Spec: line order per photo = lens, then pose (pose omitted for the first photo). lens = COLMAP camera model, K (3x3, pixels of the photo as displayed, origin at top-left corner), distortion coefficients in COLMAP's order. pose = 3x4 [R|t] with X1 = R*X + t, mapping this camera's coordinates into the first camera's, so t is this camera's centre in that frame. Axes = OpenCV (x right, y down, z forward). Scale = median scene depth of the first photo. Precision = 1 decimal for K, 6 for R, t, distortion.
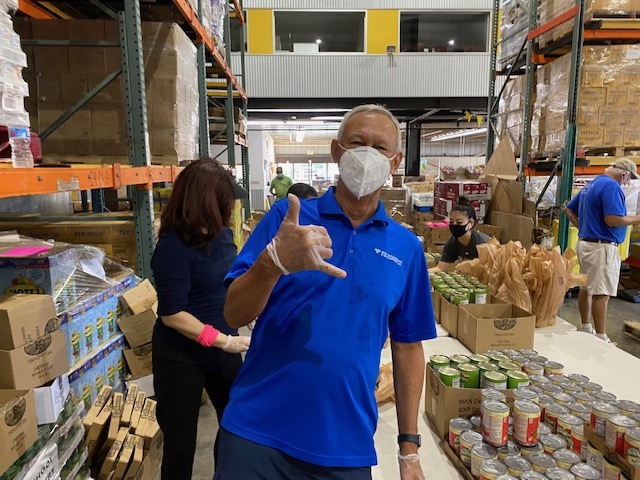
lens RADIAL K [[468.8, 0, 336.9], [0, 468.8, 241.6], [0, 0, 1]] dist [-0.042185, -0.001656]
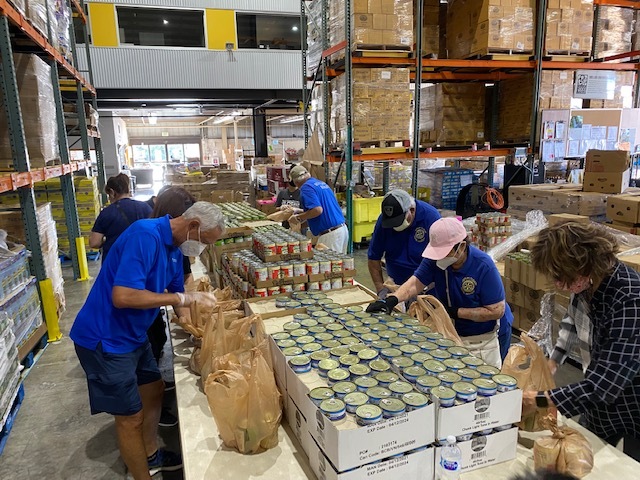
lens RADIAL K [[499.7, 0, 320.0], [0, 499.7, 240.0], [0, 0, 1]] dist [0.033415, -0.037850]
pose [[0.975565, -0.060164, 0.211313, 0.046959], [0.051551, 0.997609, 0.046038, 0.009642], [-0.213577, -0.034020, 0.976334, -0.257412]]
